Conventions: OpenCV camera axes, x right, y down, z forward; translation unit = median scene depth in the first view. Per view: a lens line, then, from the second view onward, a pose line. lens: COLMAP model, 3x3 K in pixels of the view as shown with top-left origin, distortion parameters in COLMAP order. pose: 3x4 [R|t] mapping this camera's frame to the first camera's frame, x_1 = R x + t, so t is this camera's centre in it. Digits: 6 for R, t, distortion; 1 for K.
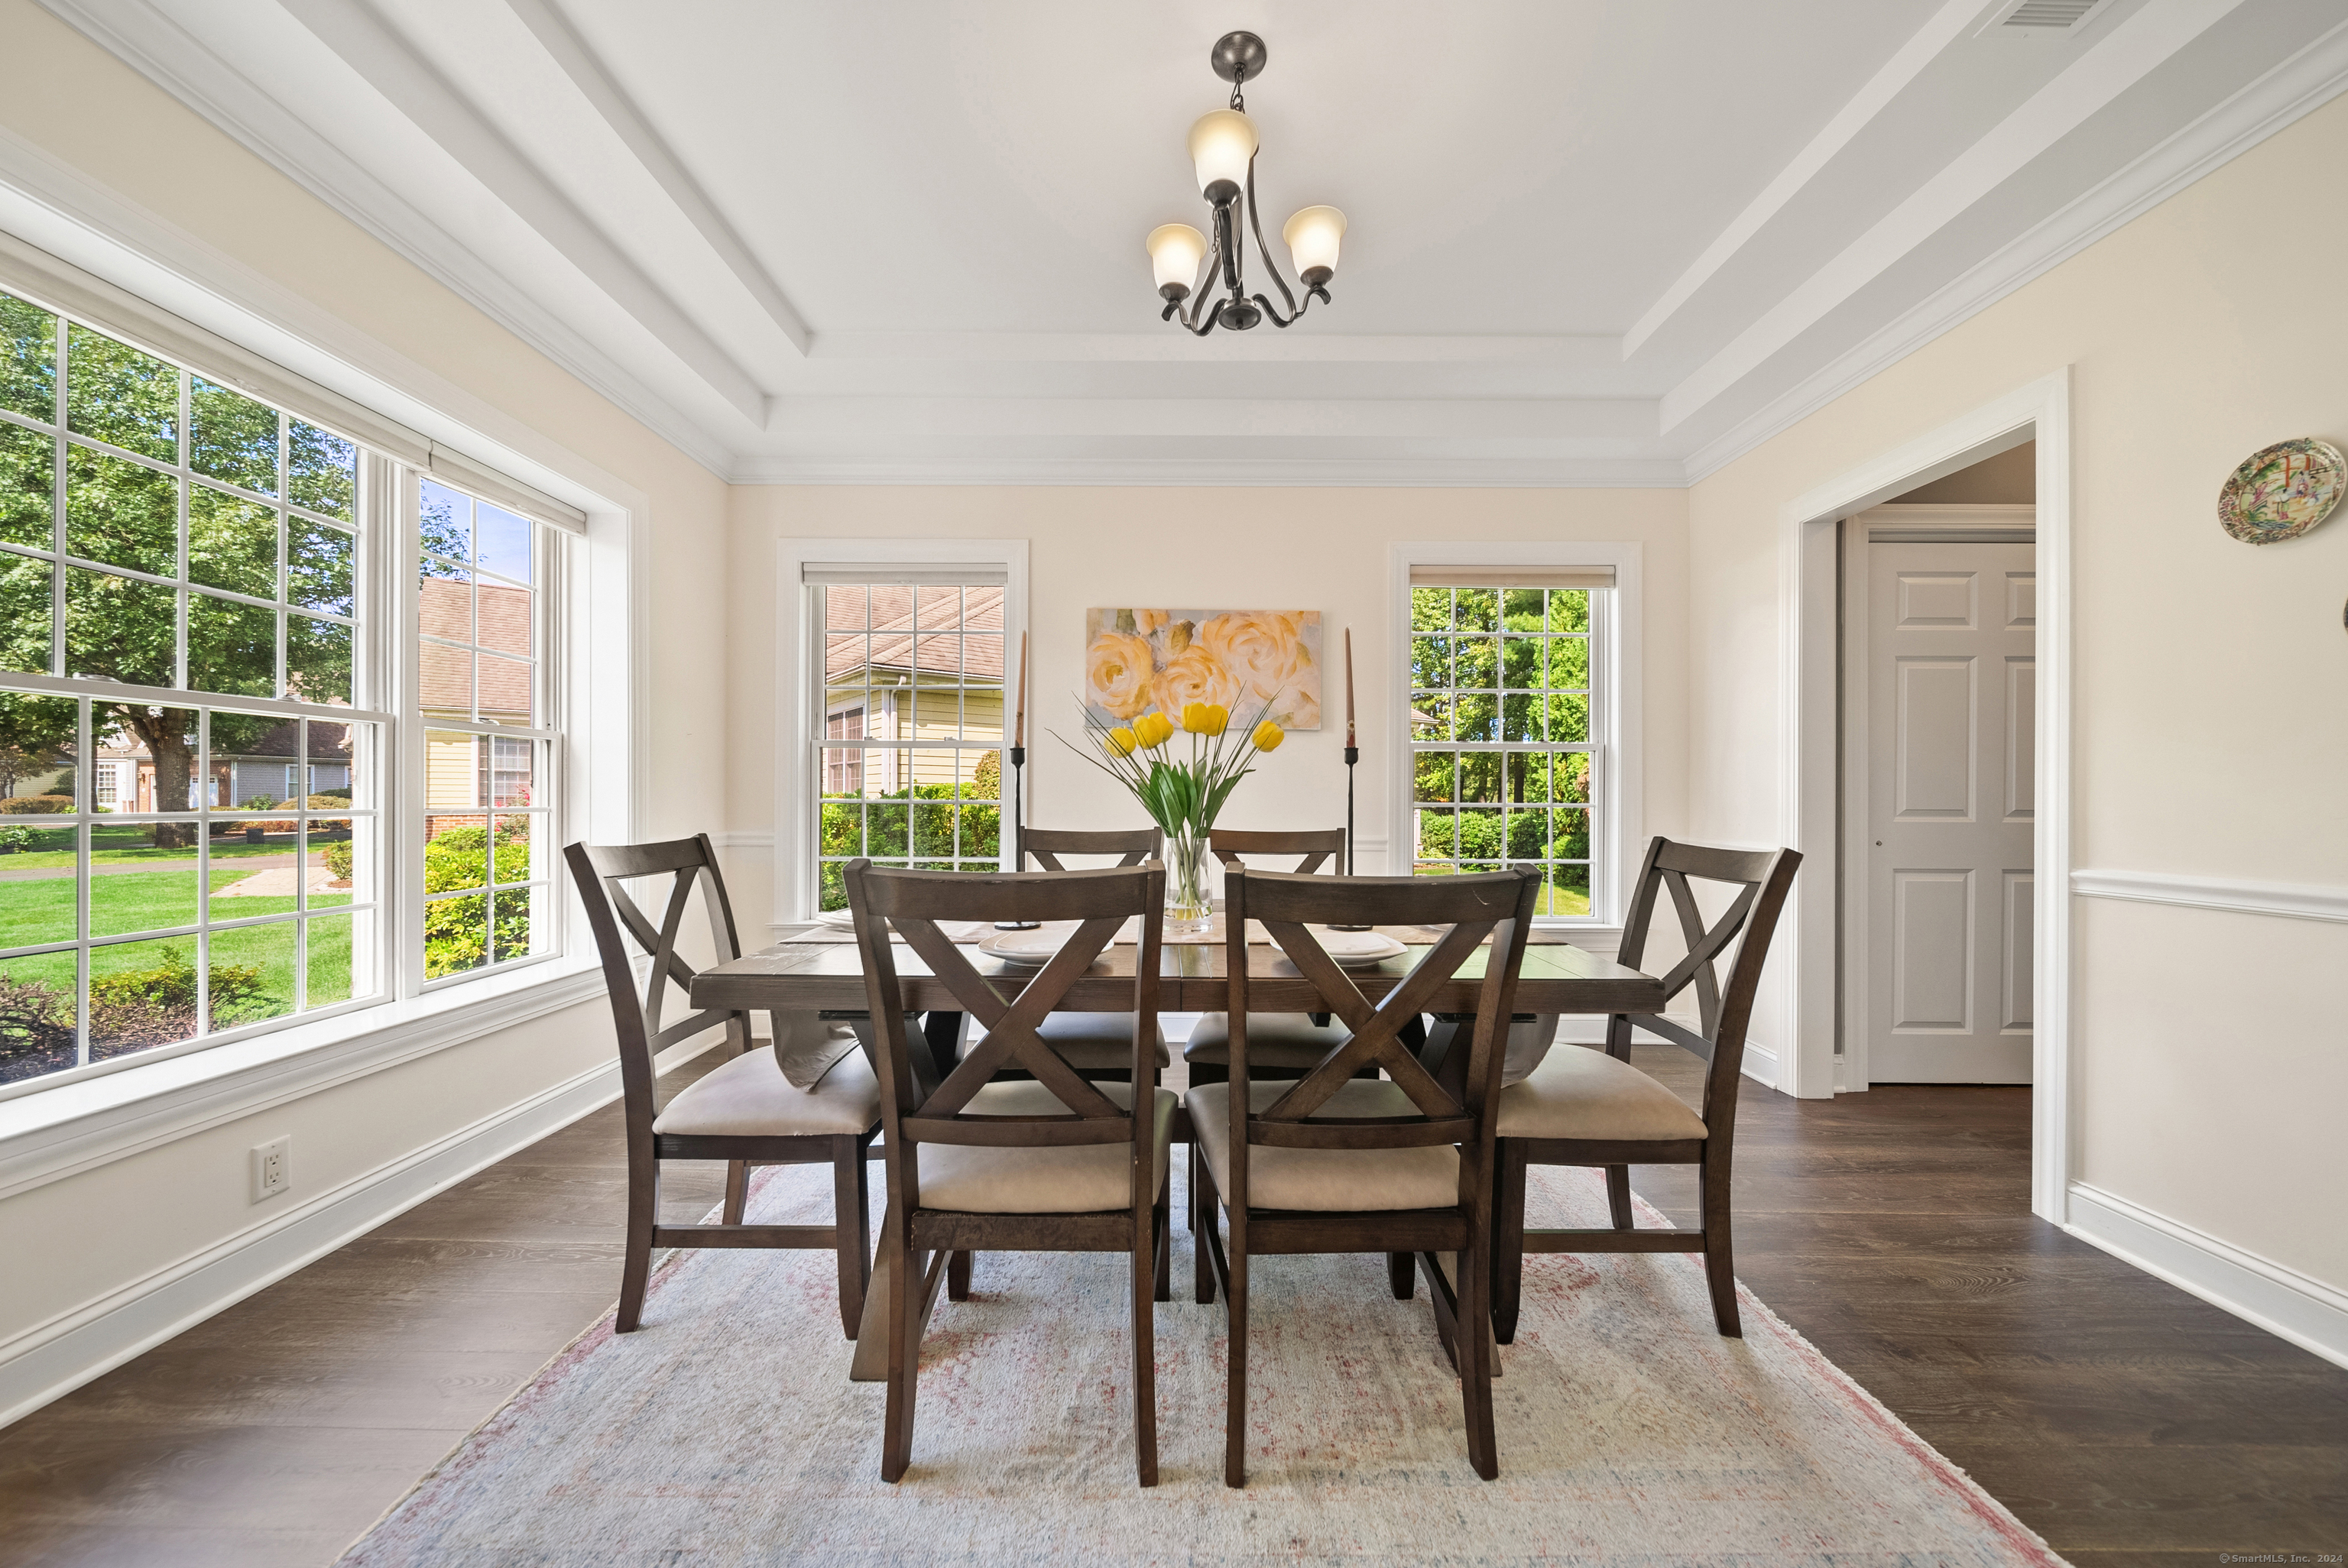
lens RADIAL K [[833.0, 0, 1155.7], [0, 833.0, 798.5], [0, 0, 1]] dist [0.000708, -0.001783]
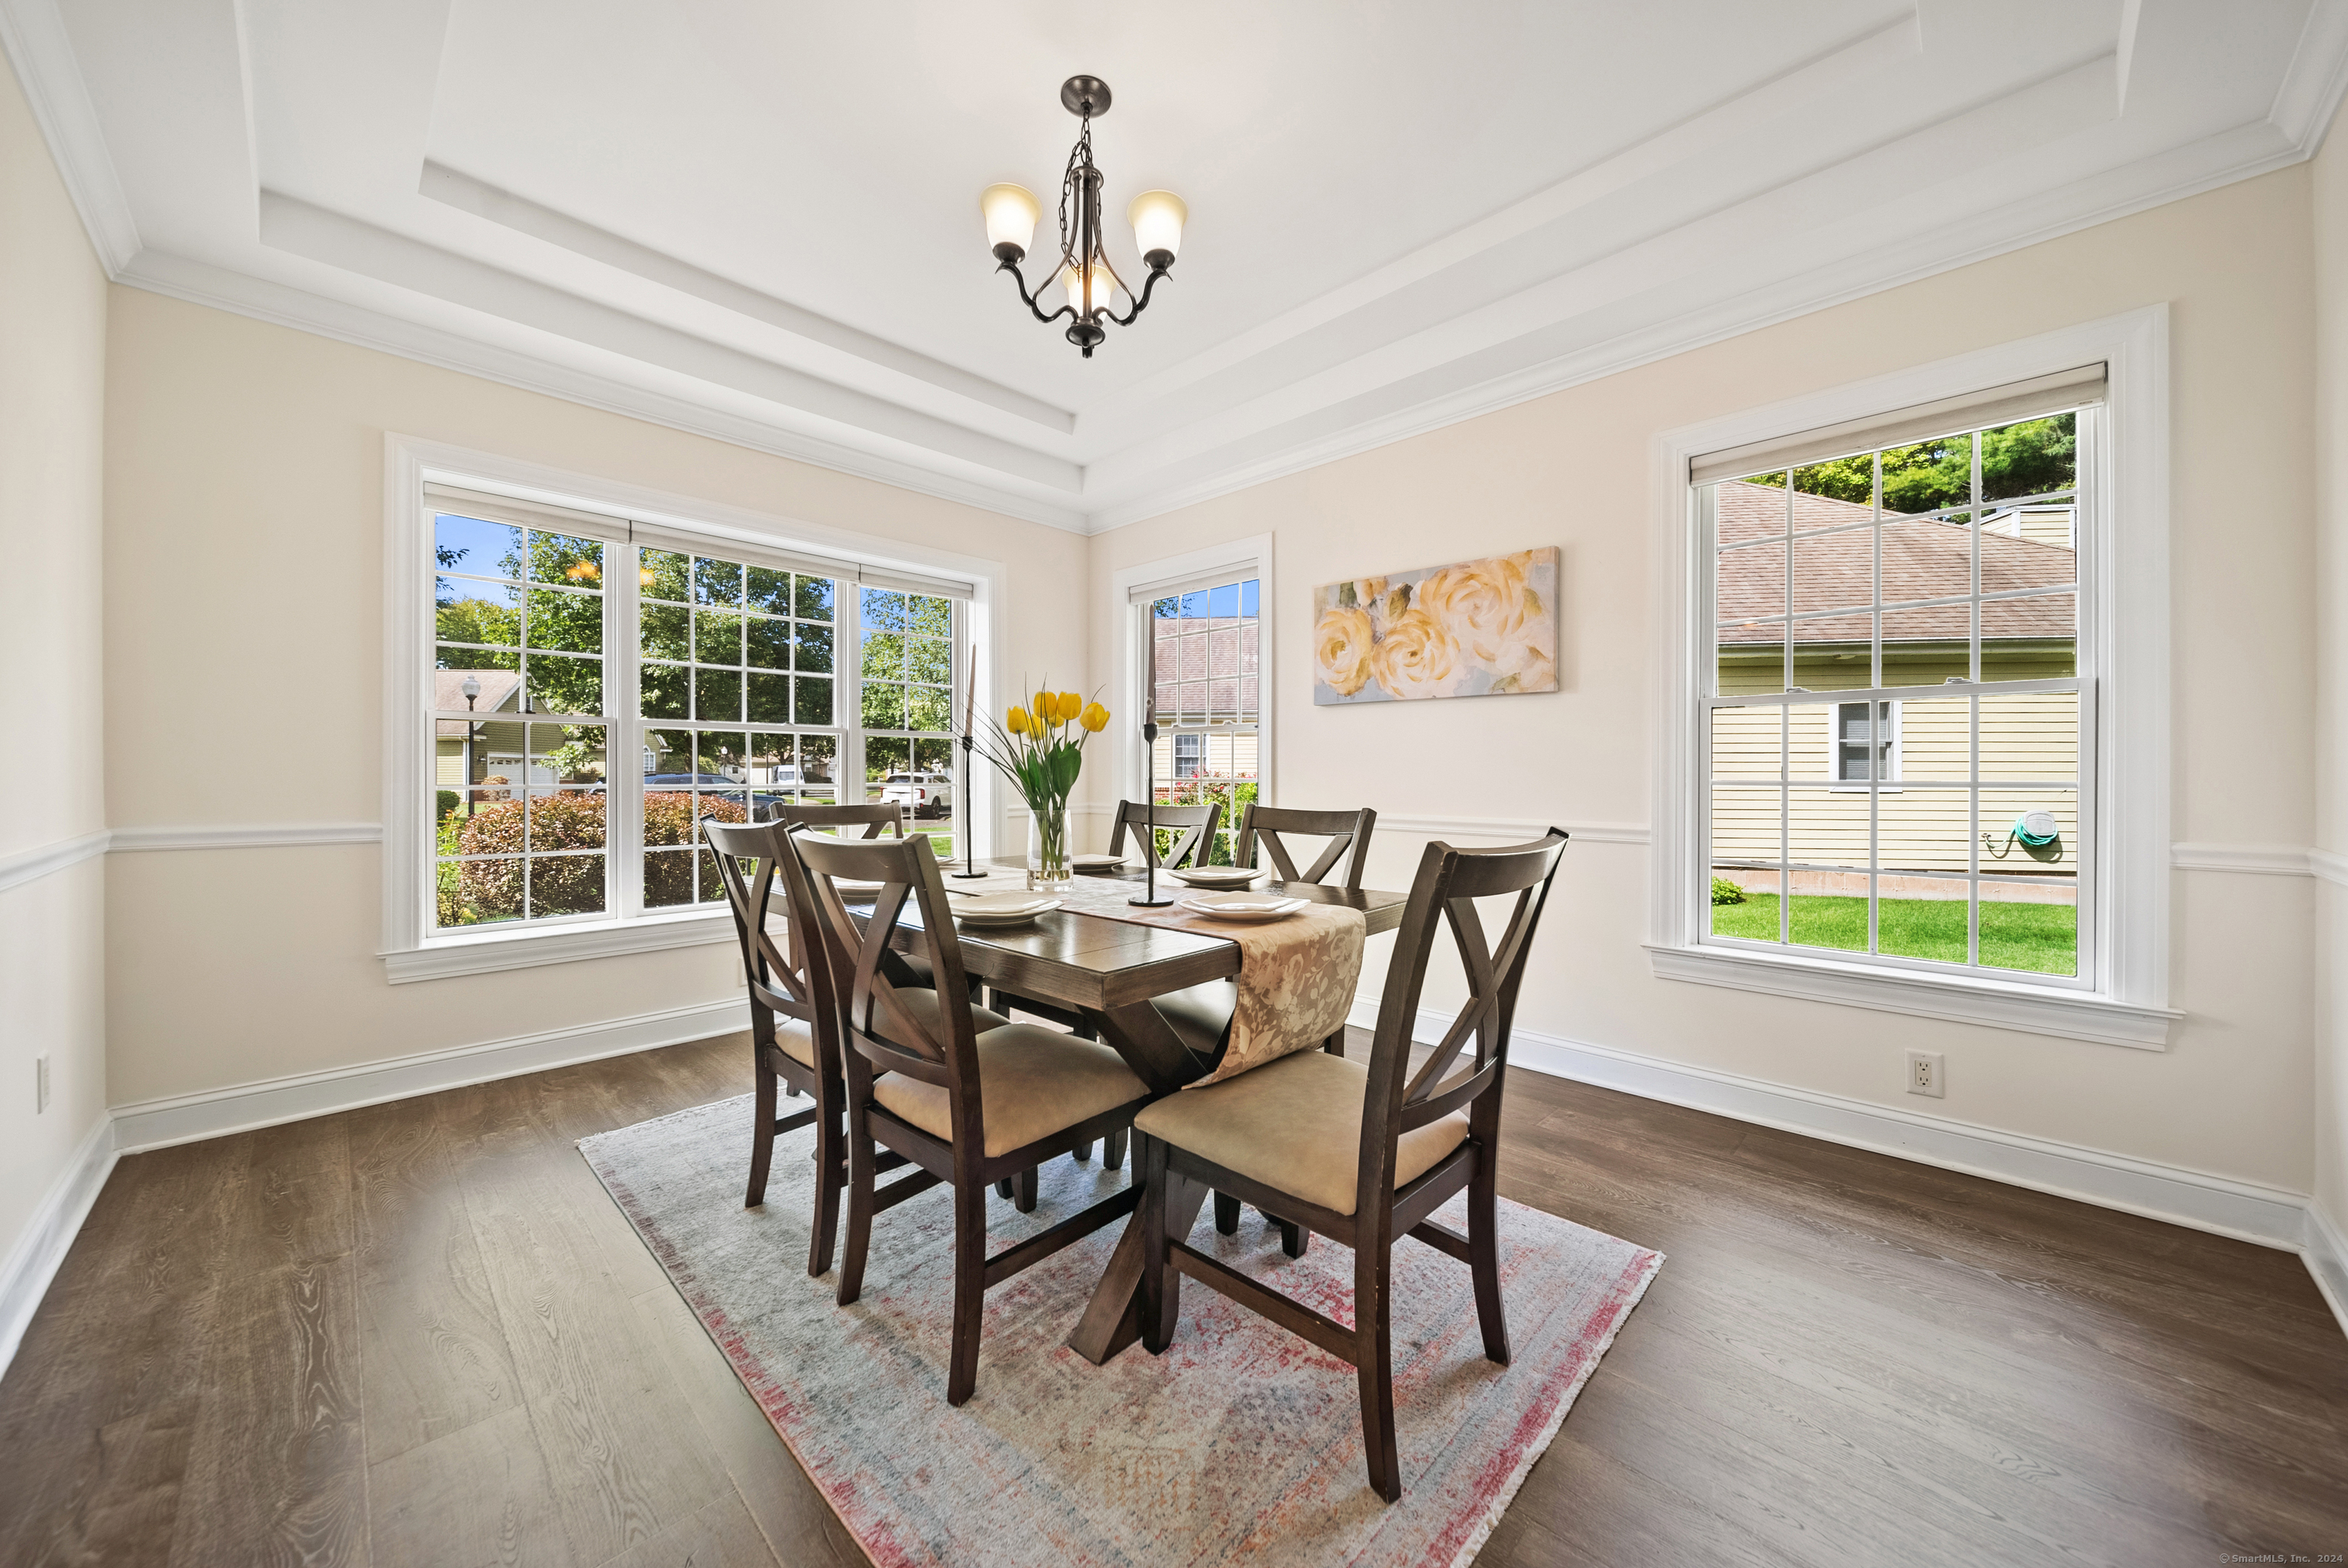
lens RADIAL K [[833.0, 0, 1193.7], [0, 833.0, 787.9], [0, 0, 1]] dist [0.000708, -0.001783]
pose [[0.735196, 0.003815, -0.677844, 0.496691], [0.006582, 0.999897, 0.012768, 0.000776], [0.677823, -0.013849, 0.735095, 0.152527]]
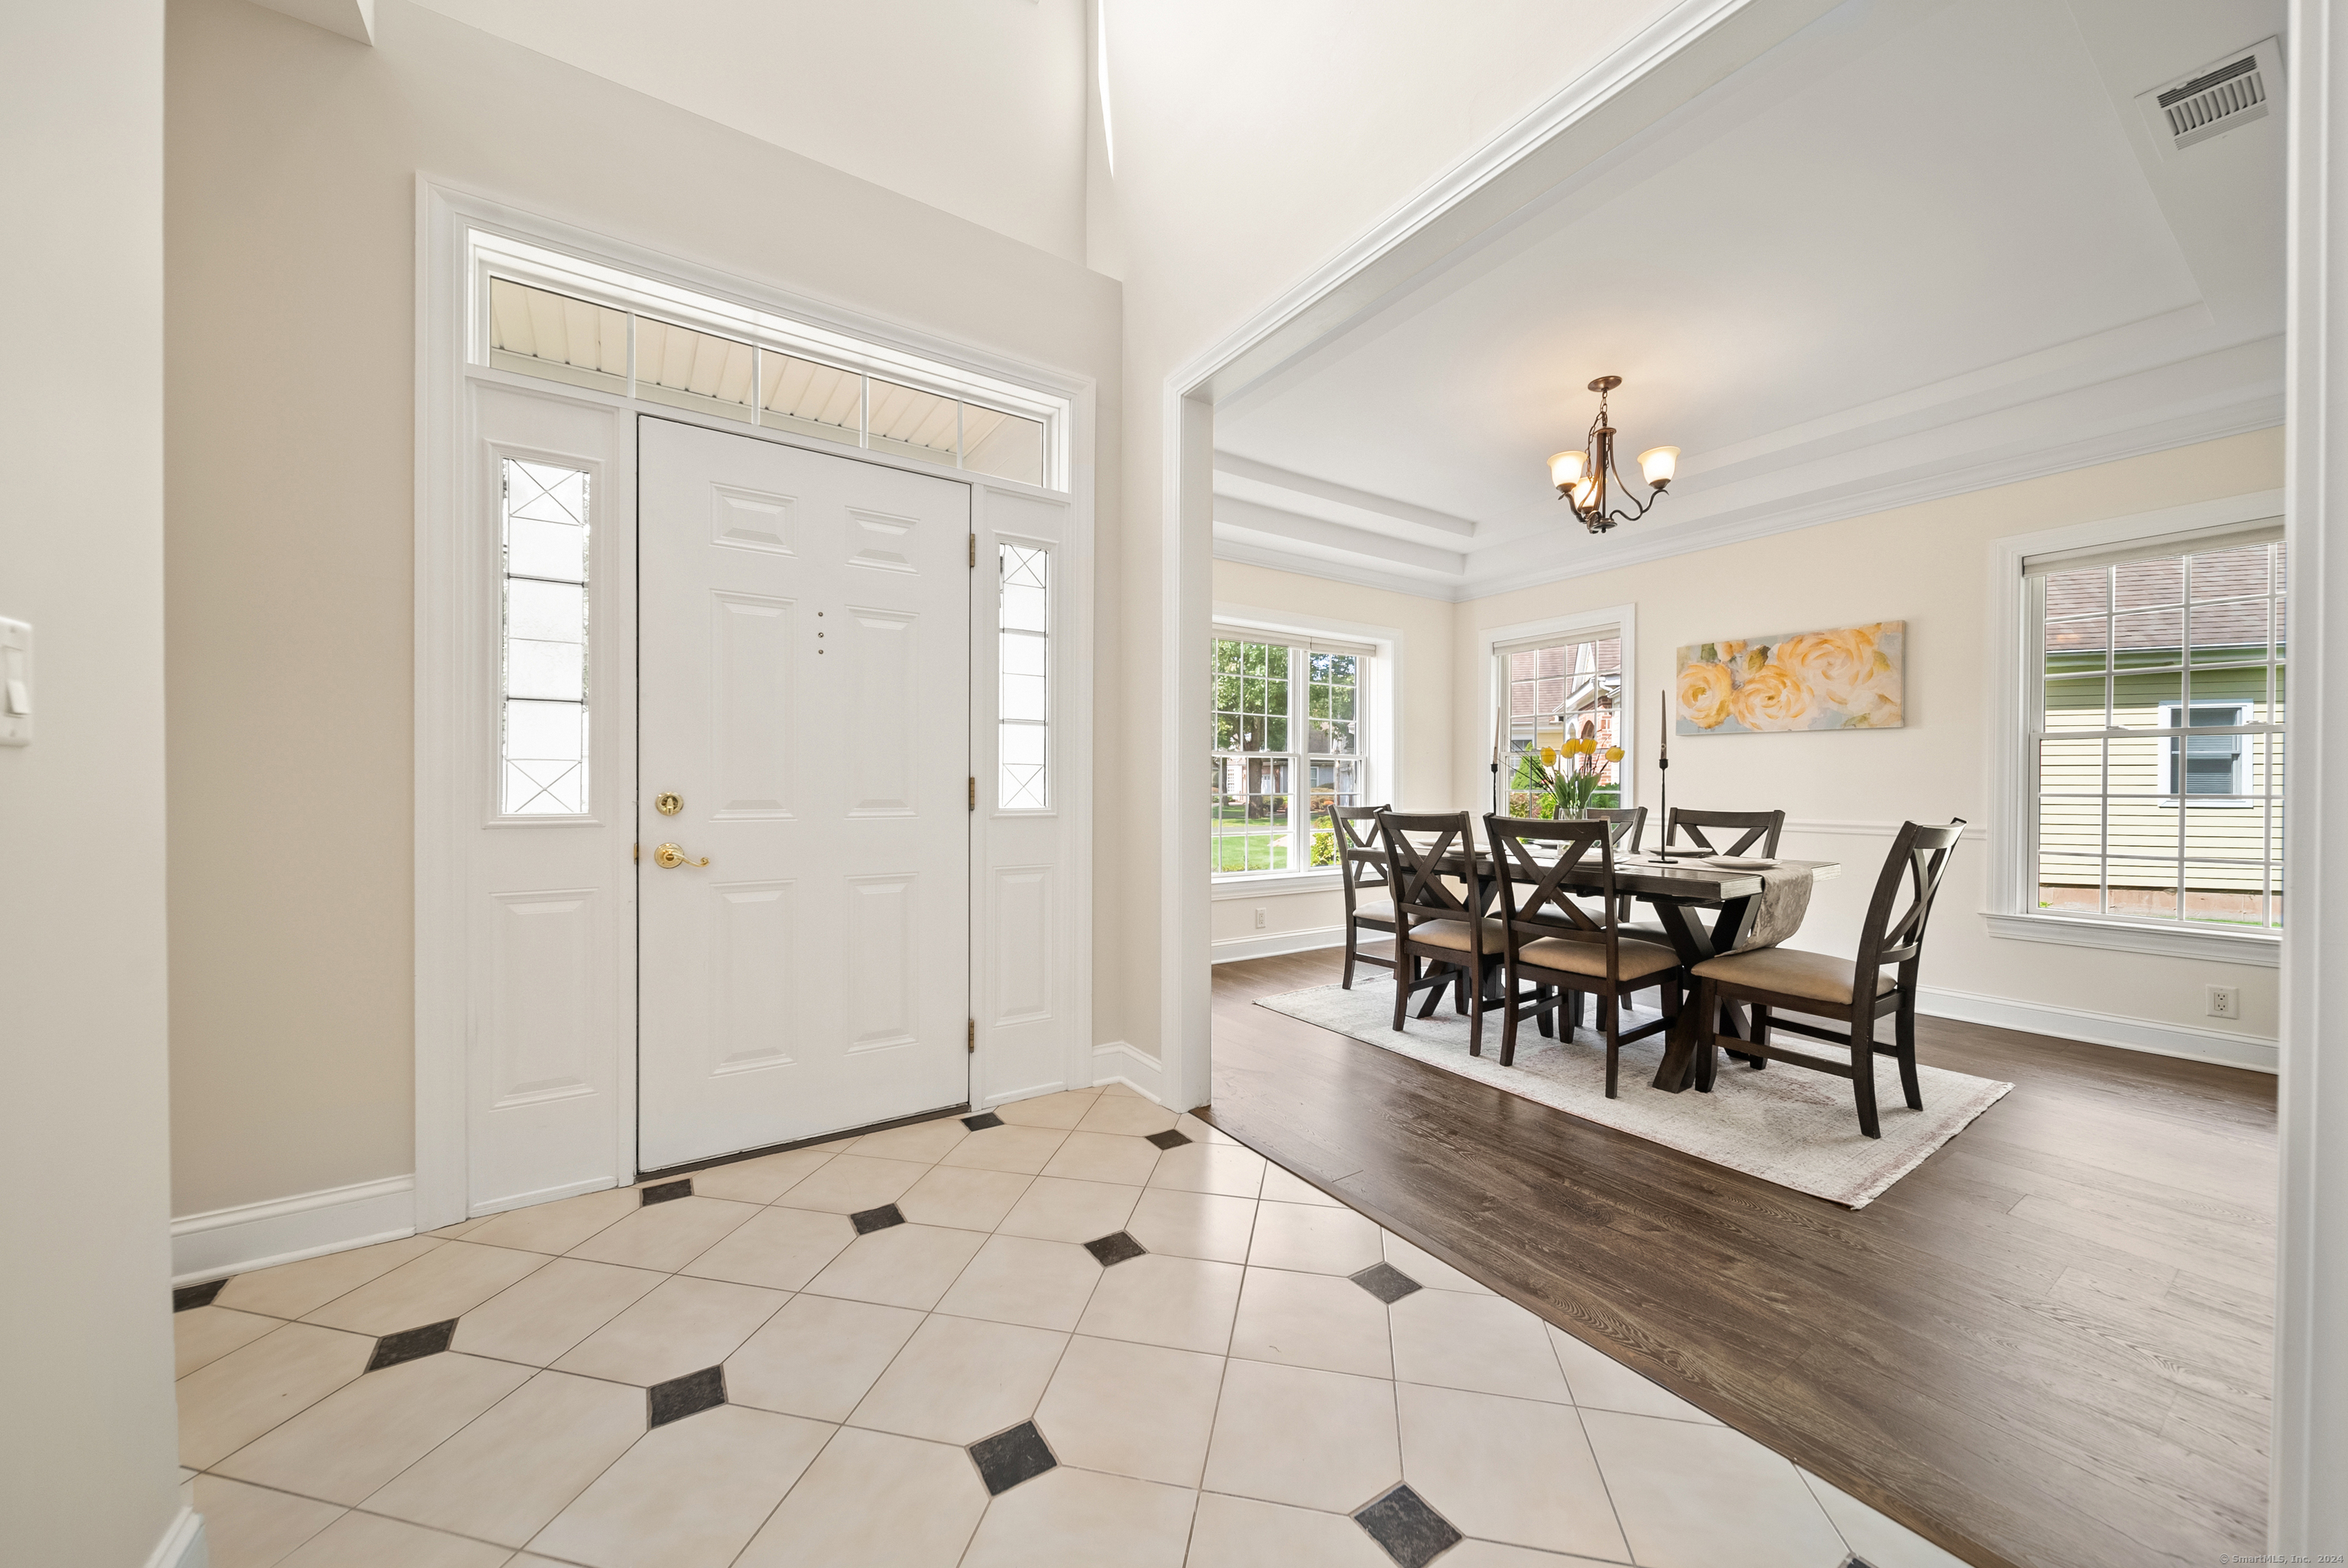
lens RADIAL K [[833.0, 0, 1182.0], [0, 833.0, 800.3], [0, 0, 1]] dist [0.000708, -0.001783]
pose [[0.571163, 0.010543, -0.820769, 0.568029], [0.003433, 0.999878, 0.015233, -0.003976], [0.820829, -0.011519, 0.571057, -0.431035]]
